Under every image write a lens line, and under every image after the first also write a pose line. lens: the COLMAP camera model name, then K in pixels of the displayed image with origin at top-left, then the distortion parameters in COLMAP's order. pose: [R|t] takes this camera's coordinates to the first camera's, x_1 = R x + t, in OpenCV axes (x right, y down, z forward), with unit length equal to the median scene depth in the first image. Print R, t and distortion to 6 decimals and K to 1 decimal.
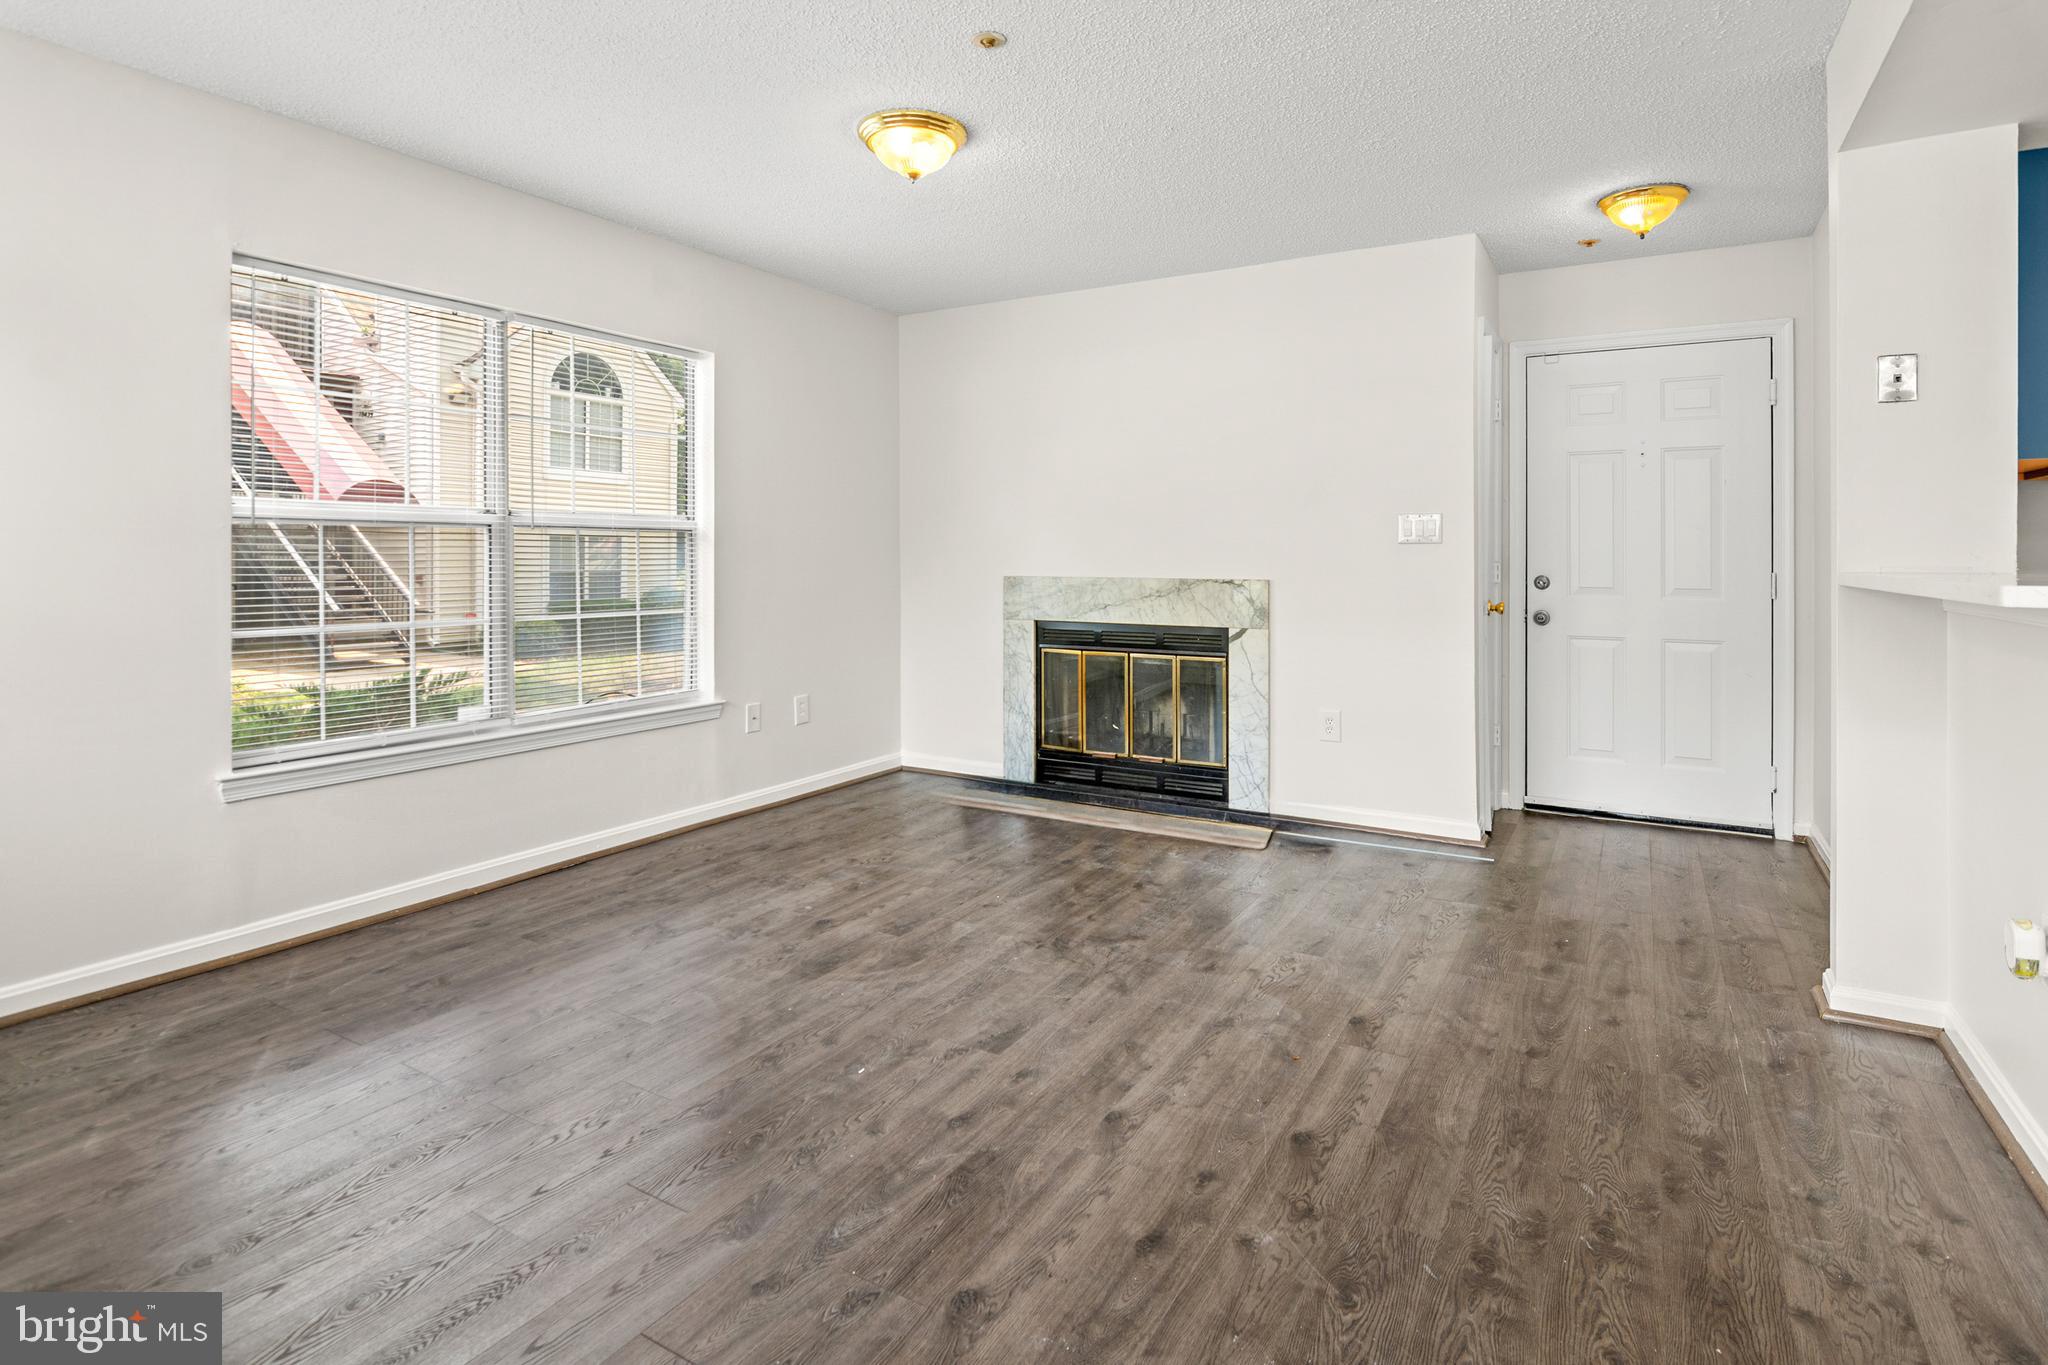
lens RADIAL K [[1025.8, 0, 1041.8], [0, 1025.8, 560.7], [0, 0, 1]] dist [-0.004160, -0.004555]
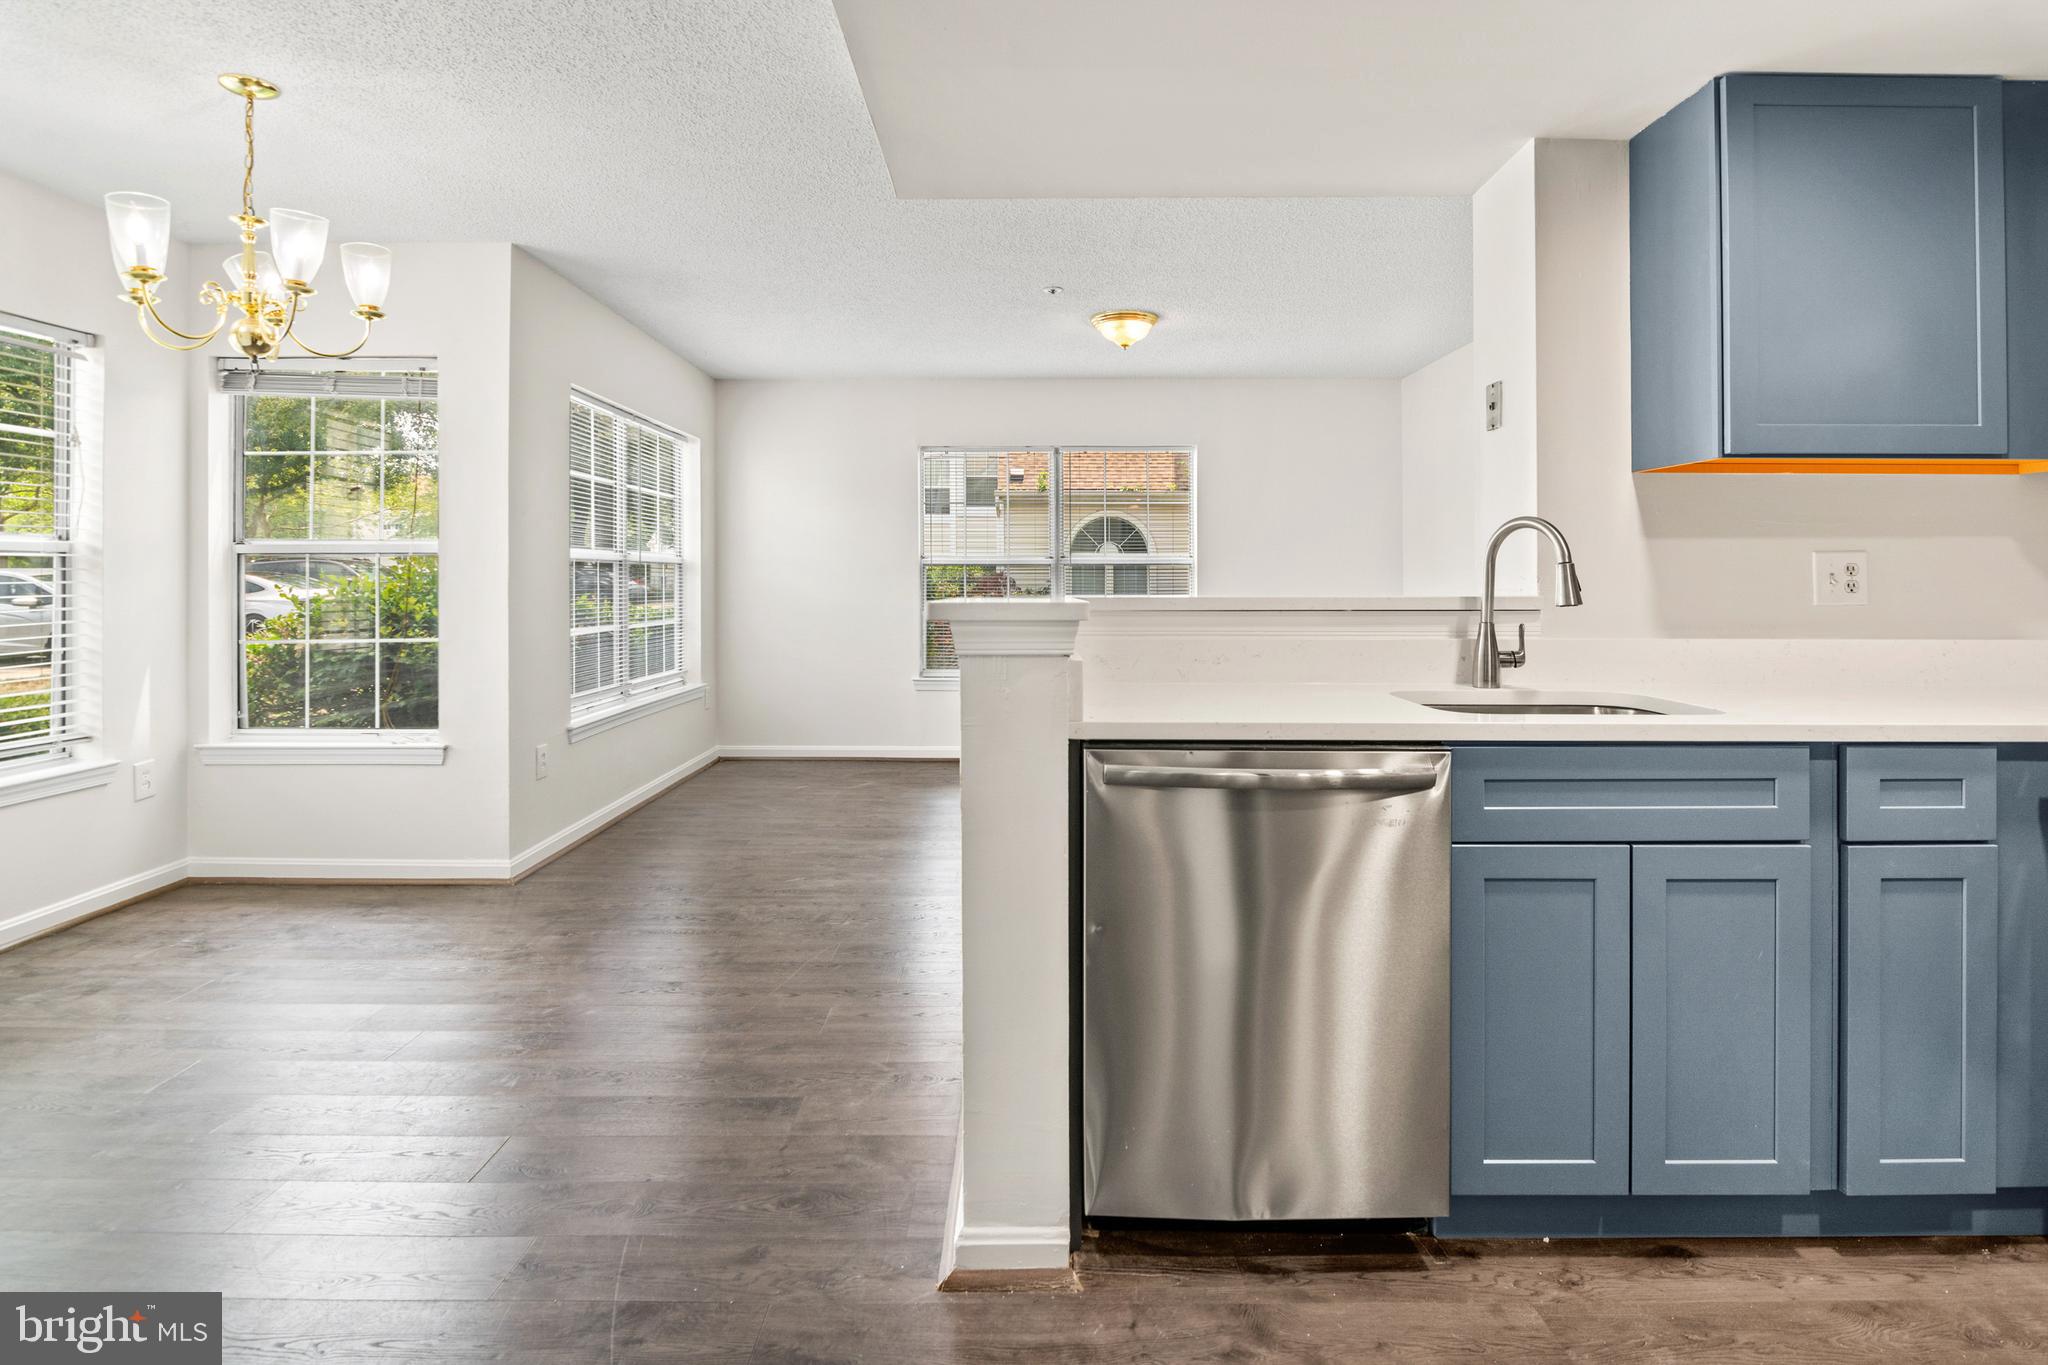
lens RADIAL K [[1025.8, 0, 1037.8], [0, 1025.8, 572.1], [0, 0, 1]] dist [-0.004160, -0.004555]
pose [[0.504631, -0.010679, -0.863269, 1.232331], [-0.002255, 0.999904, -0.013687, 0.003640], [0.863332, 0.008854, 0.504558, 0.066760]]
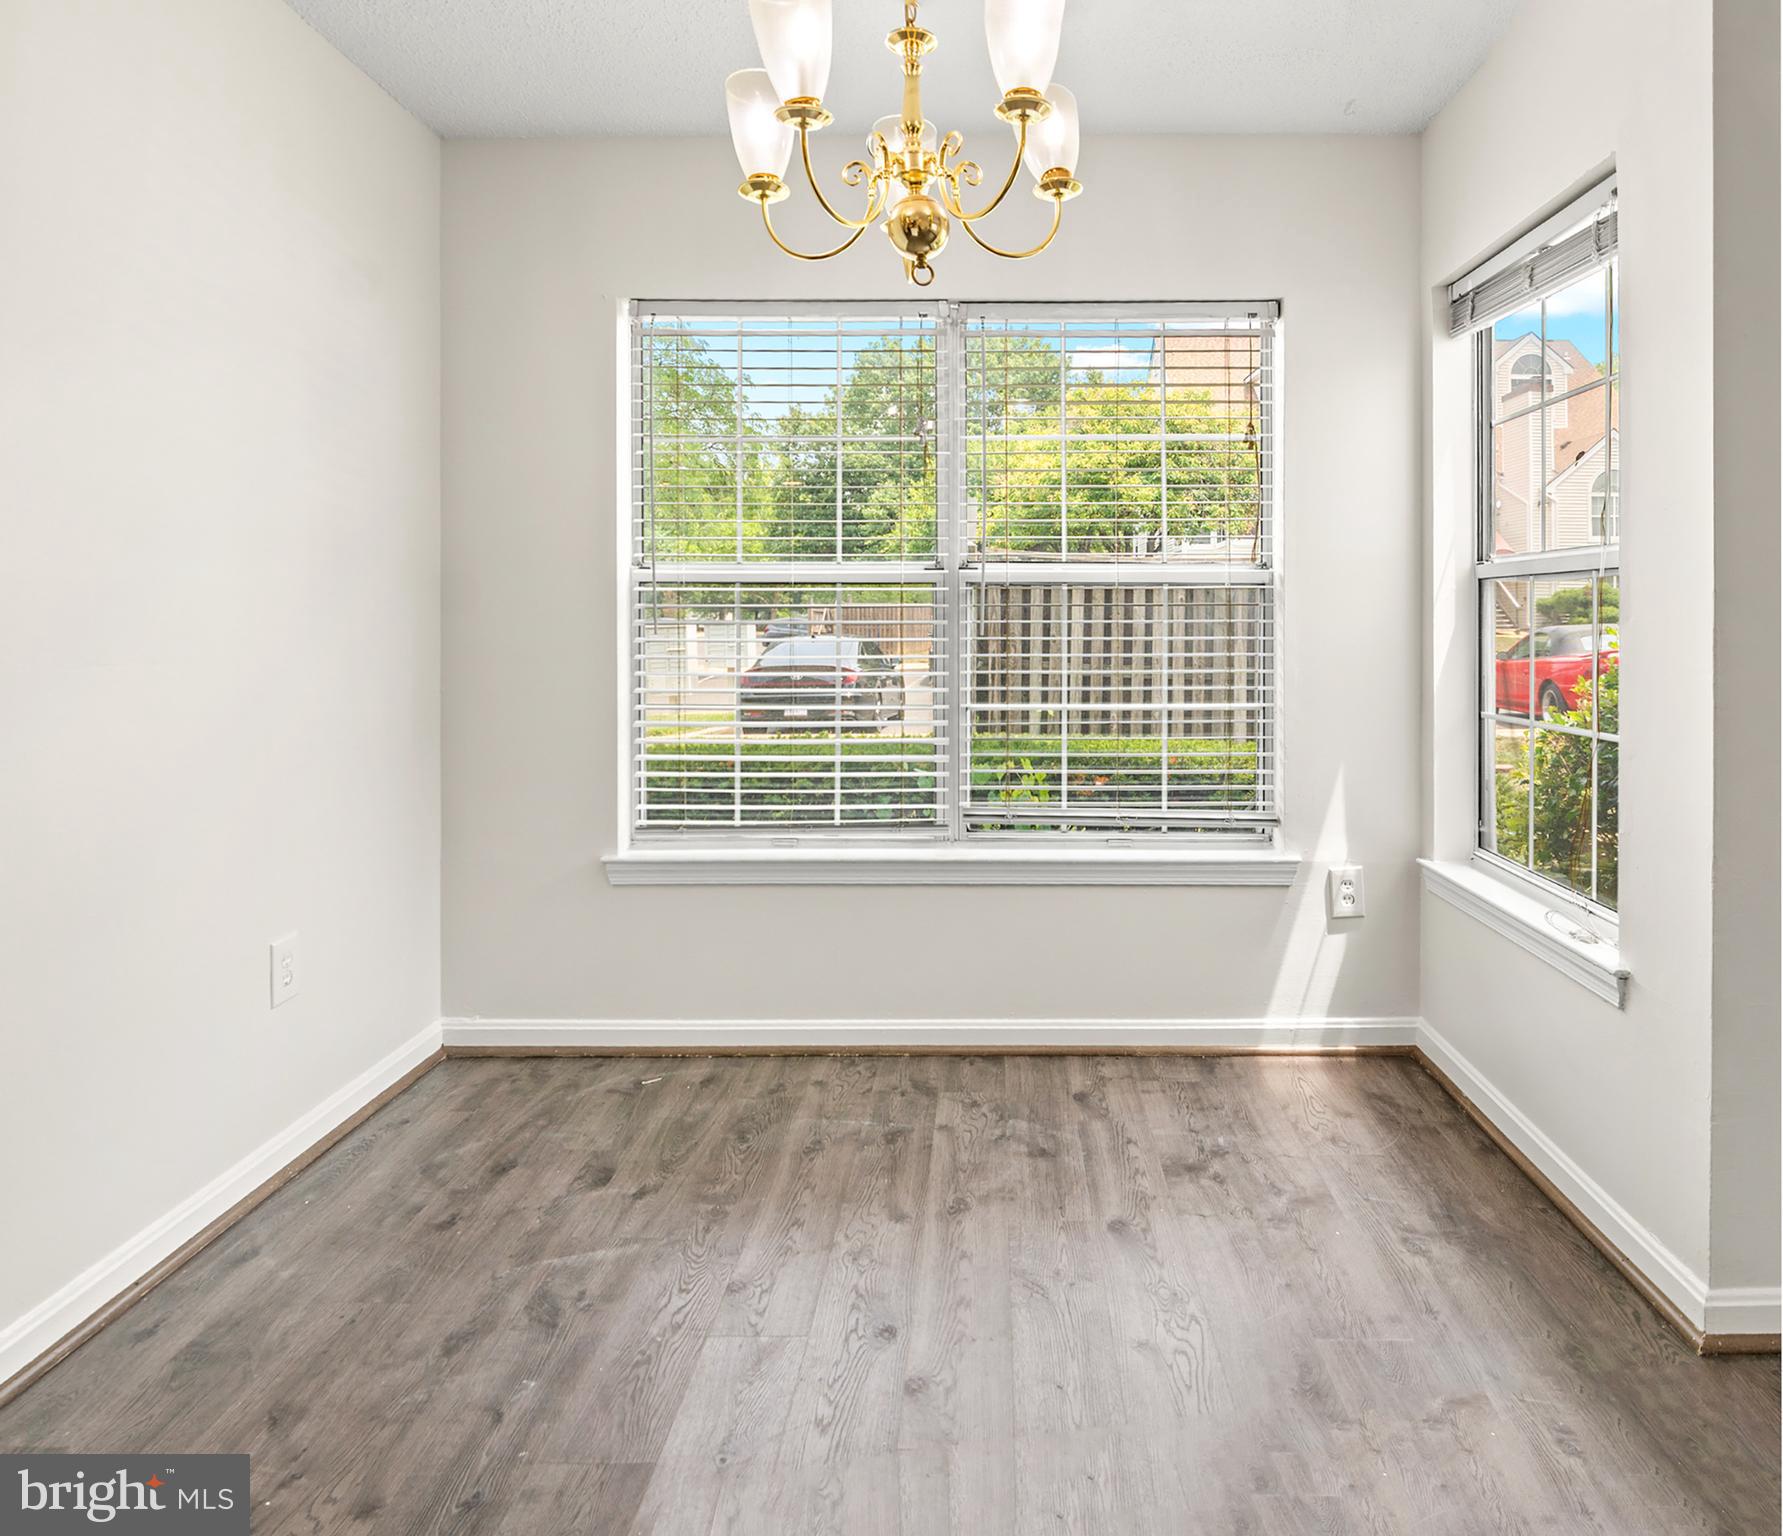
lens RADIAL K [[1144.1, 0, 968.9], [0, 1144.1, 622.2], [0, 0, 1]] dist [-0.005881, -0.006638]
pose [[-0.874565, -0.002769, -0.484901, 0.427718], [-0.007490, 0.999942, 0.007798, -0.002765], [0.484851, 0.010452, -0.874534, 0.465889]]
